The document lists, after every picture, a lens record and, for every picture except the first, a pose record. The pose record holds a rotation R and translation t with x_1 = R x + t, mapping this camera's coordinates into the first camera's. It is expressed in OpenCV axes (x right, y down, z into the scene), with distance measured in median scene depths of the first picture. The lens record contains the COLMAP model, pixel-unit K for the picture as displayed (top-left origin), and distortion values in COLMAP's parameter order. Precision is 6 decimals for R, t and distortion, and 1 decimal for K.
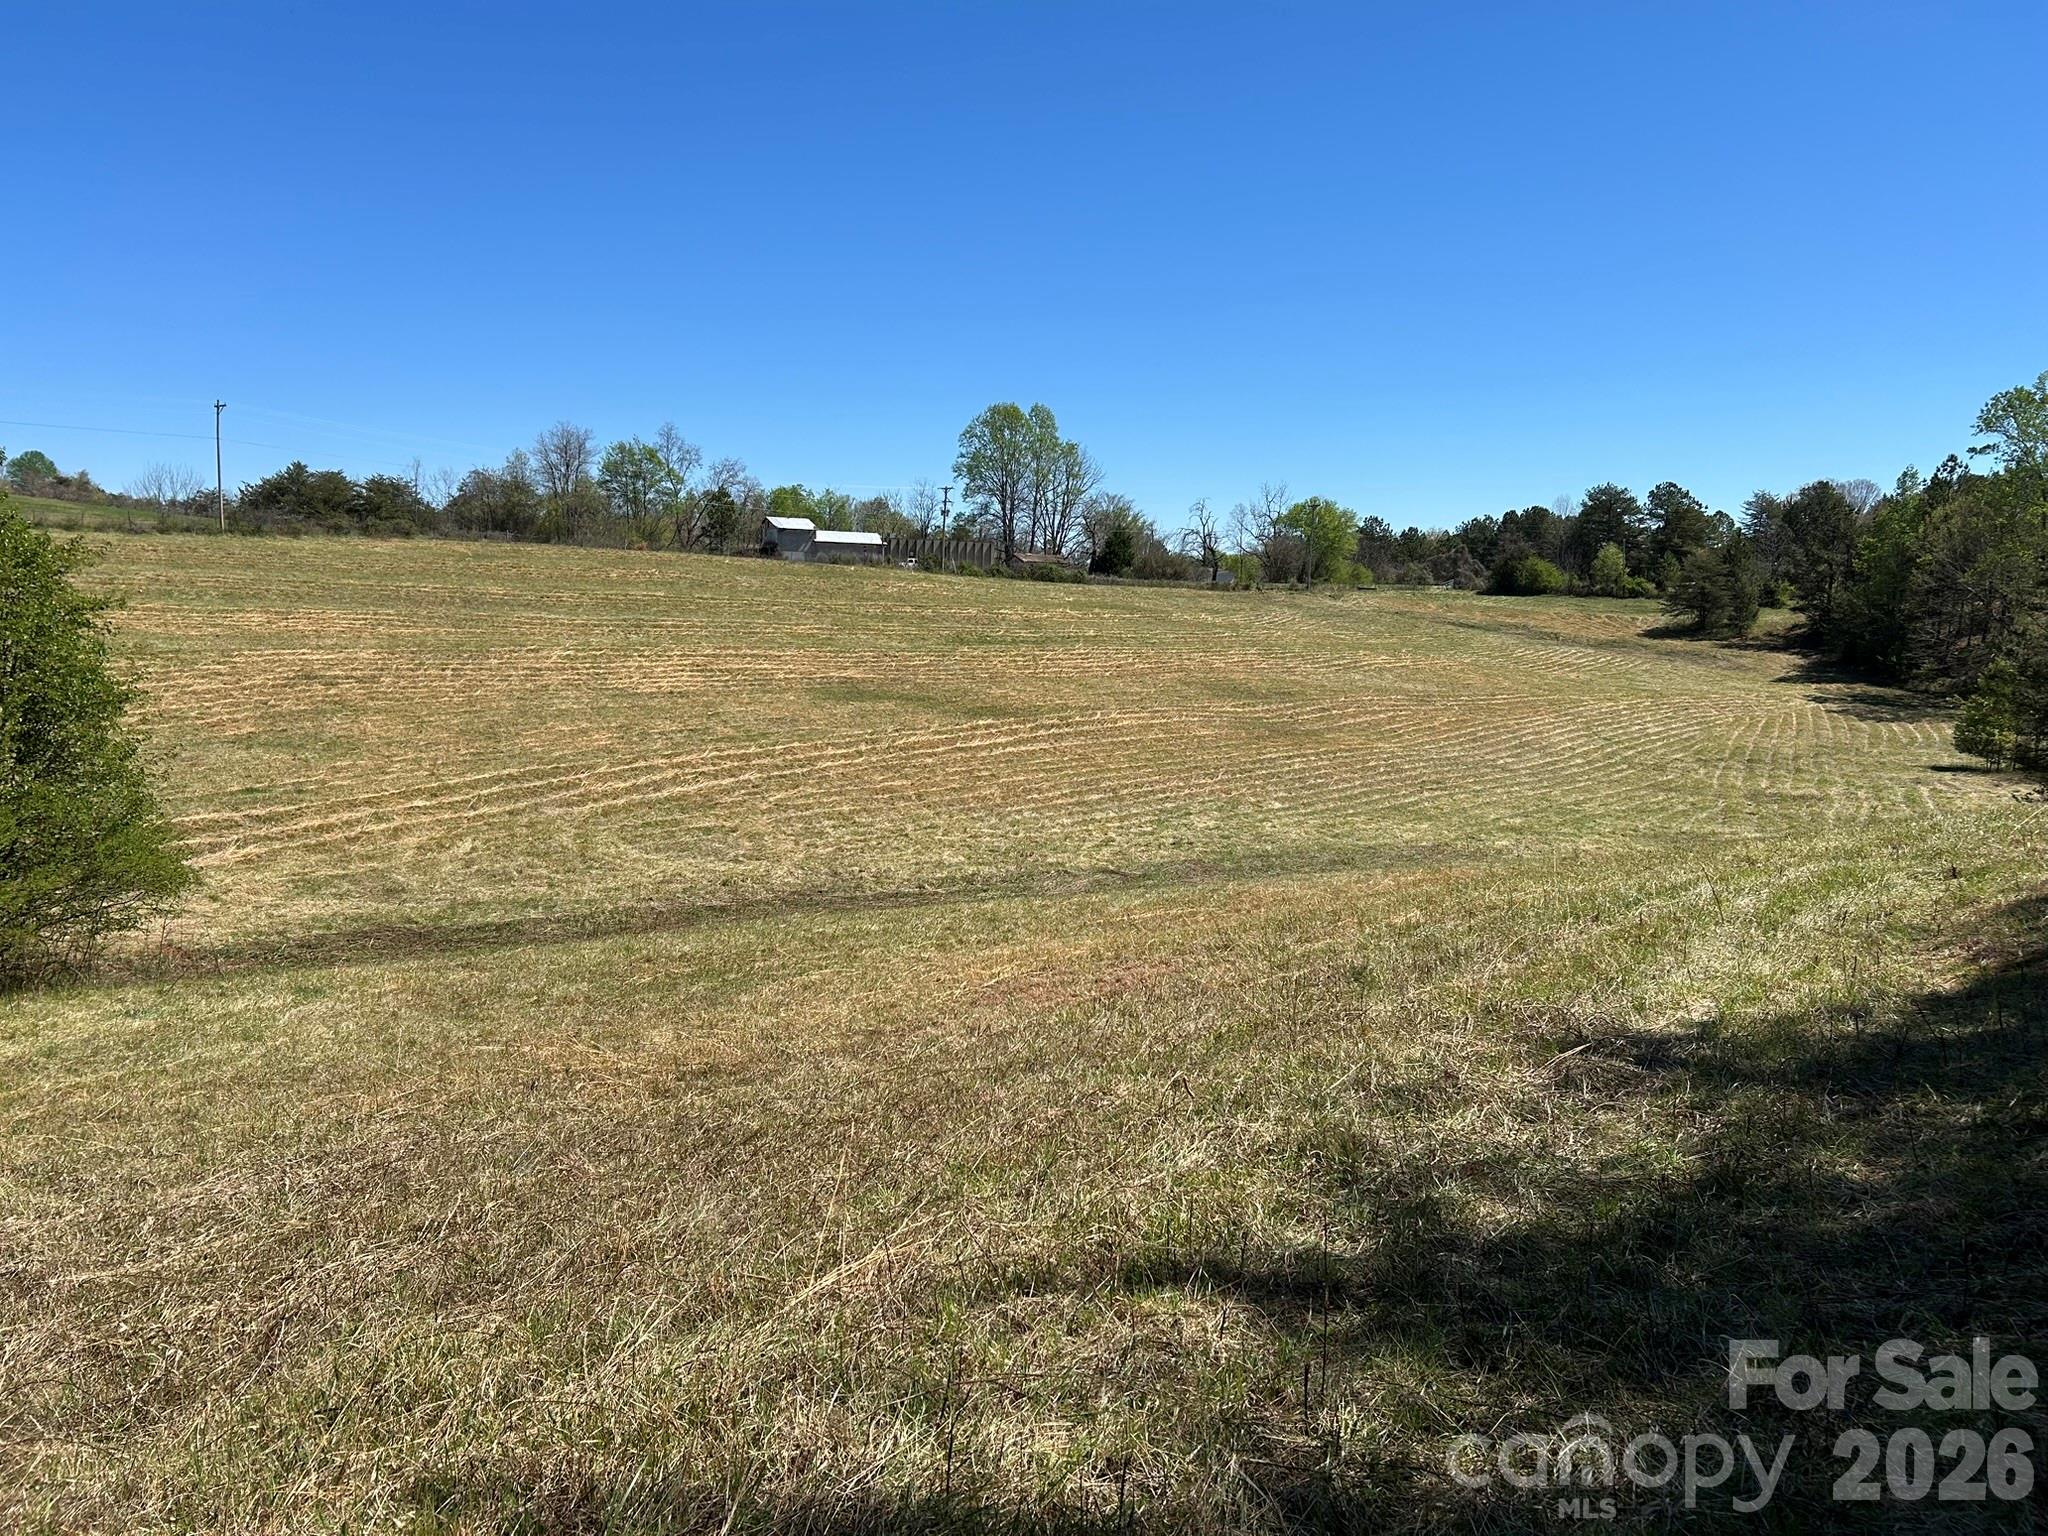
lens RADIAL K [[1565.3, 0, 1056.3], [0, 1565.3, 745.5], [0, 0, 1]] dist [0.115188, -0.181666]
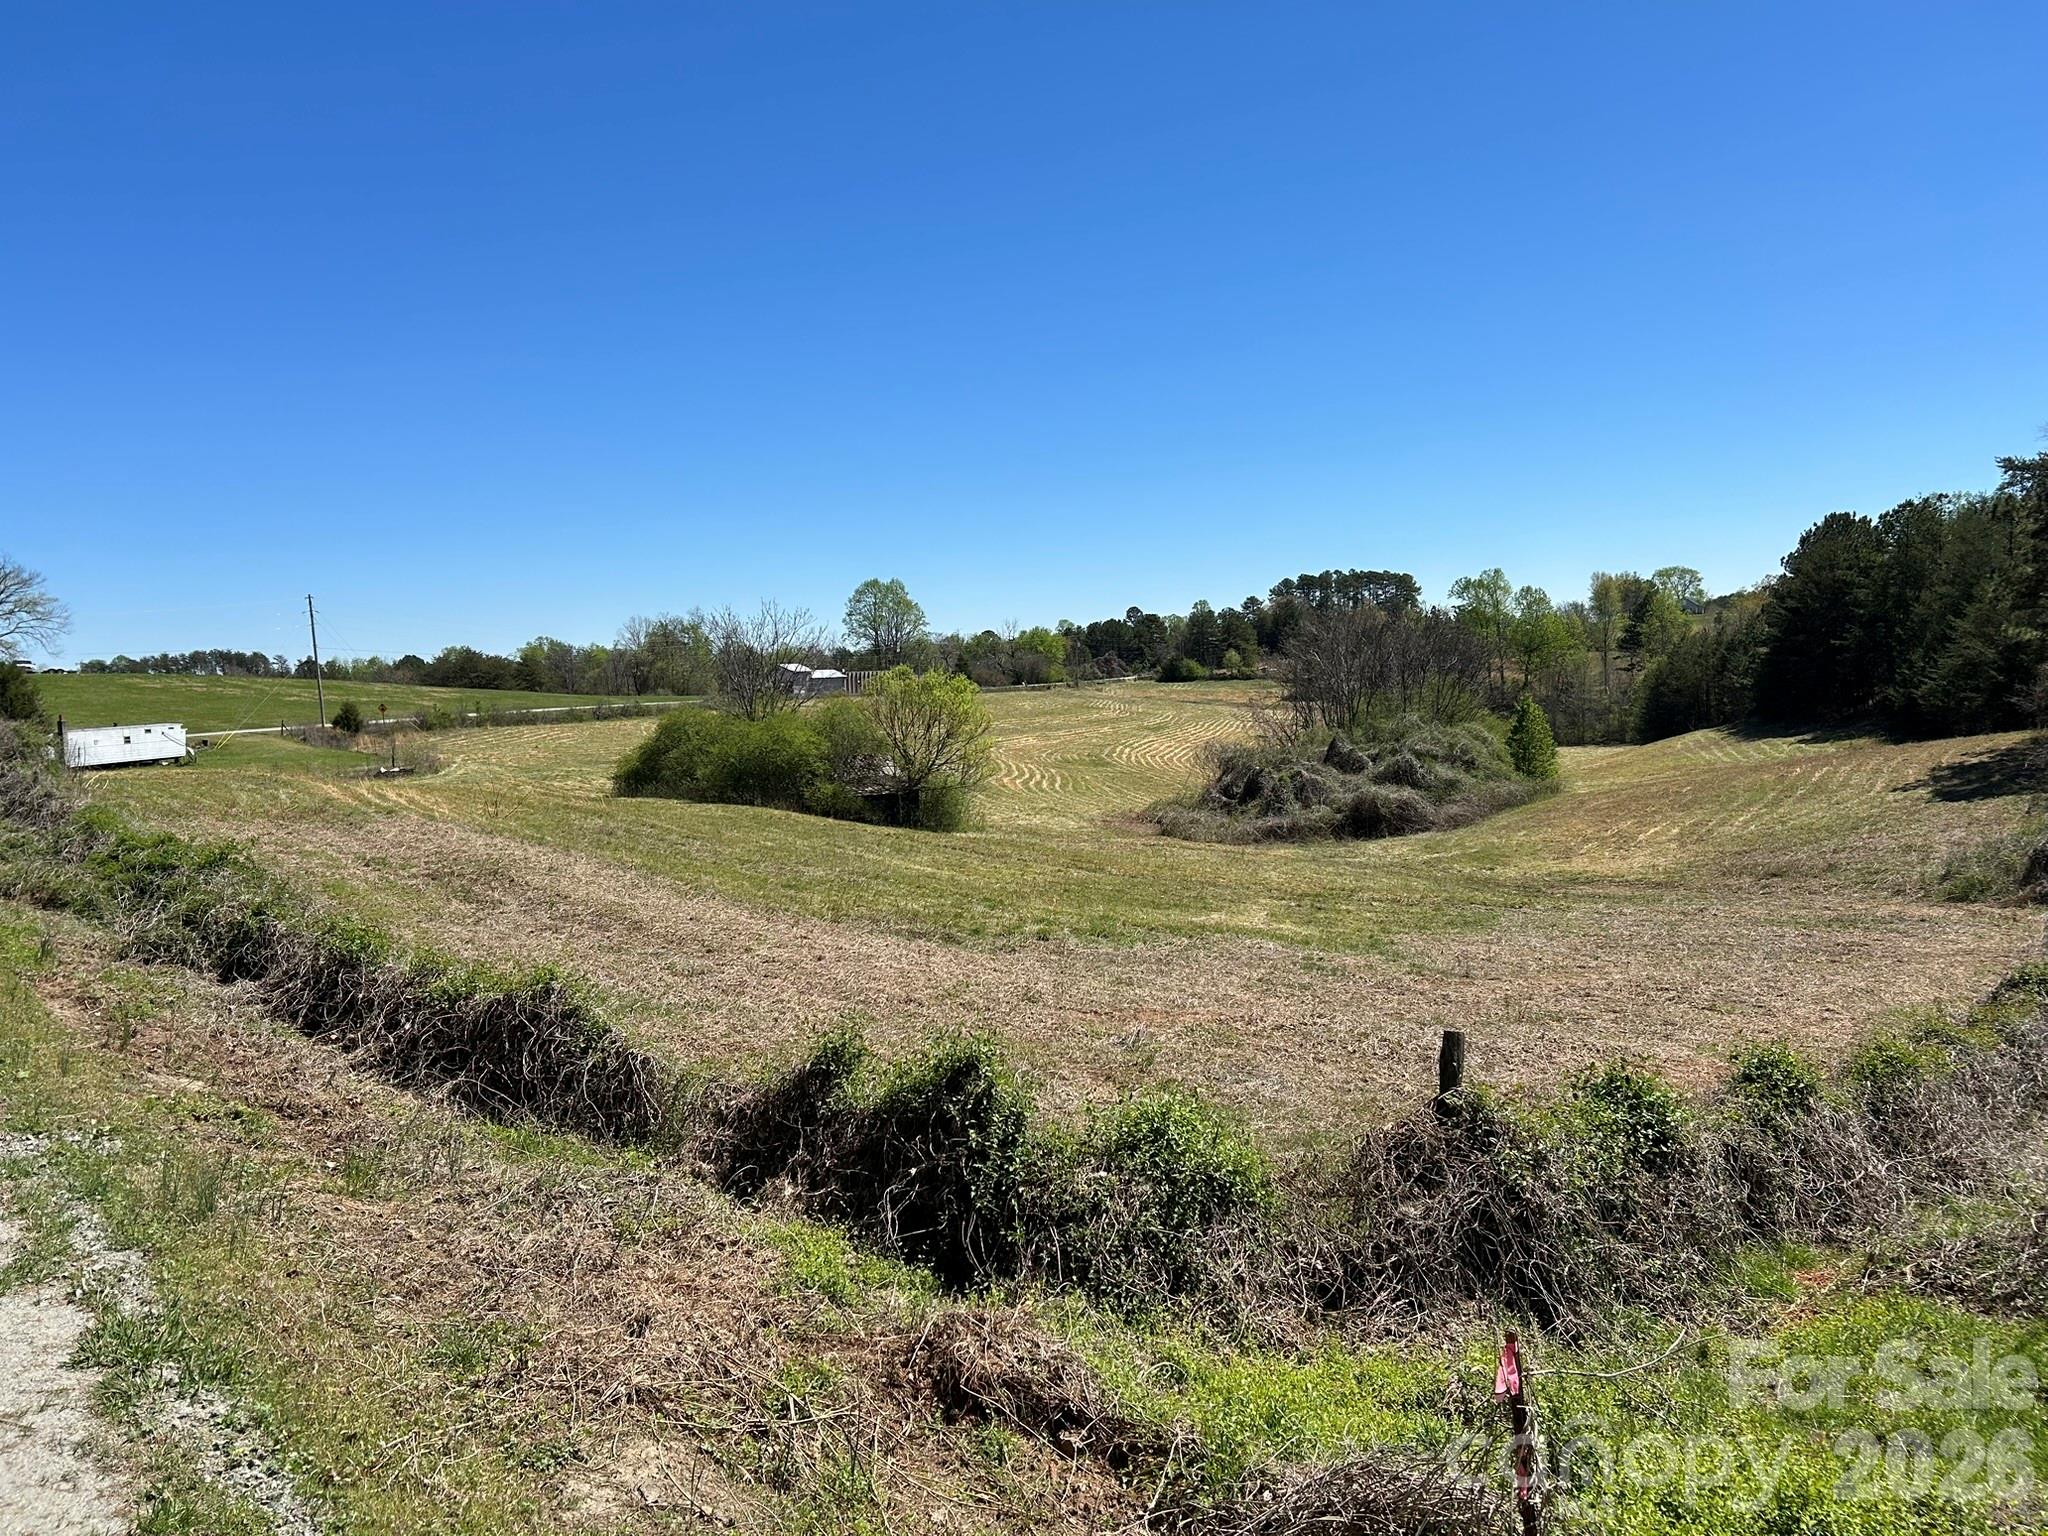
lens RADIAL K [[1562.2, 0, 1033.5], [0, 1562.2, 765.2], [0, 0, 1]] dist [0.128526, -0.217395]
pose [[0.908736, -0.089252, 0.407716, -0.575380], [0.101792, 0.994764, -0.009118, -0.006549], [-0.404768, 0.049789, 0.913063, -0.493523]]
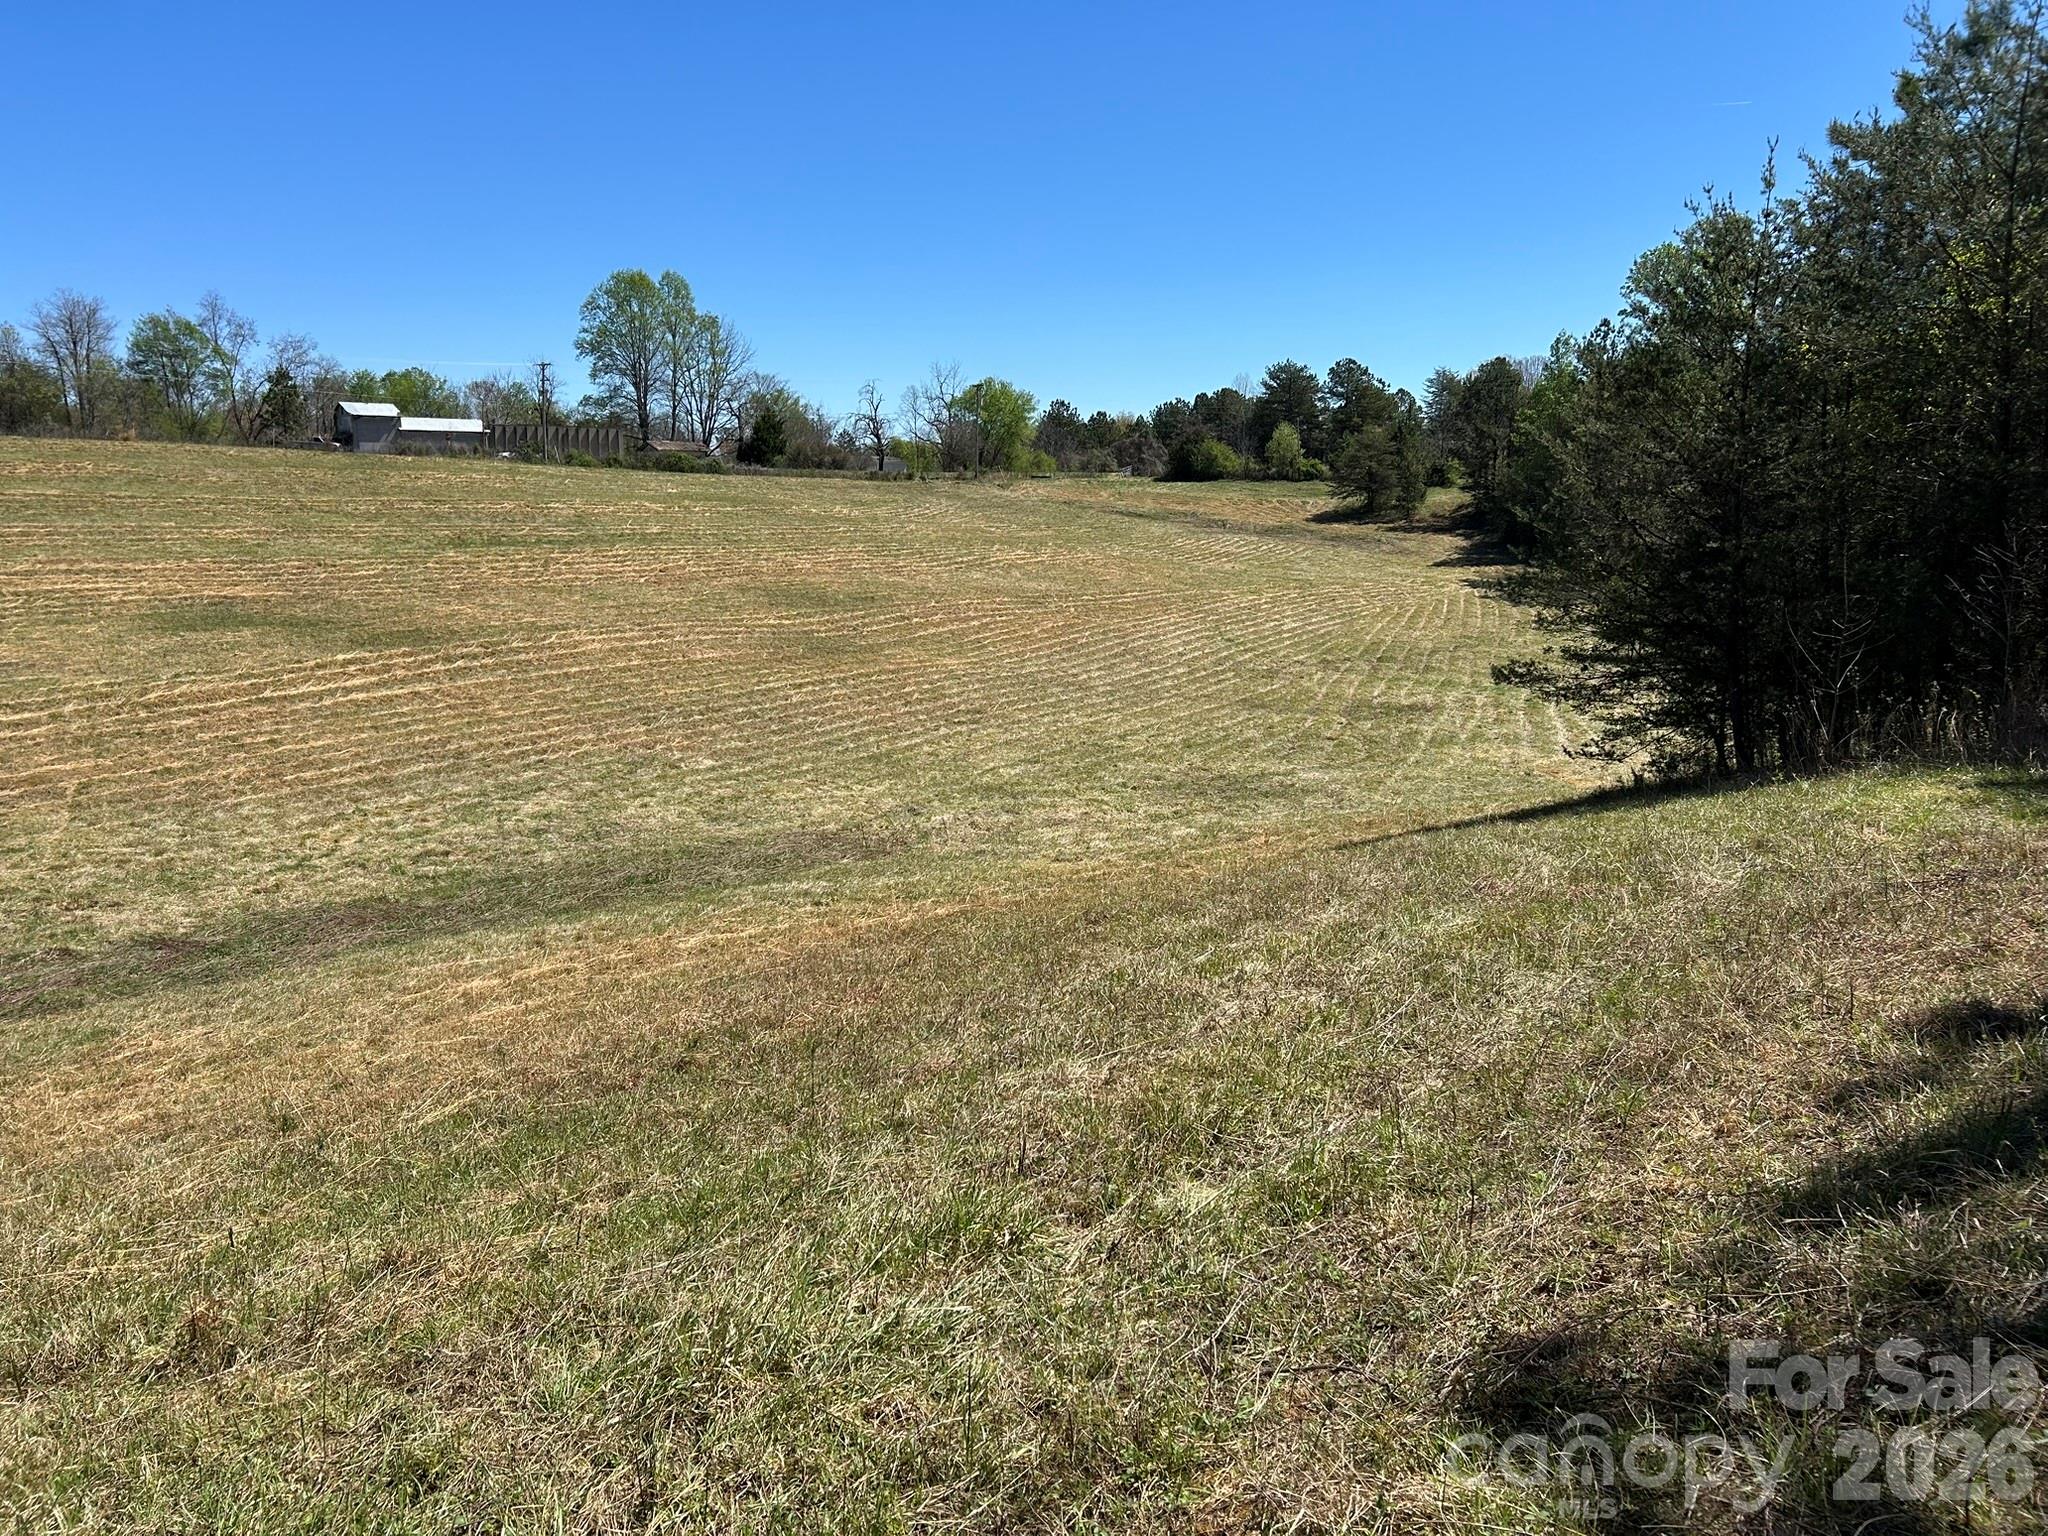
lens RADIAL K [[1549.5, 0, 1032.8], [0, 1549.5, 774.9], [0, 0, 1]] dist [0.113277, -0.154269]
pose [[0.988797, -0.047719, 0.141436, 0.057062], [0.035523, 0.995528, 0.087534, -0.004496], [-0.144980, -0.081529, 0.986070, 0.078718]]
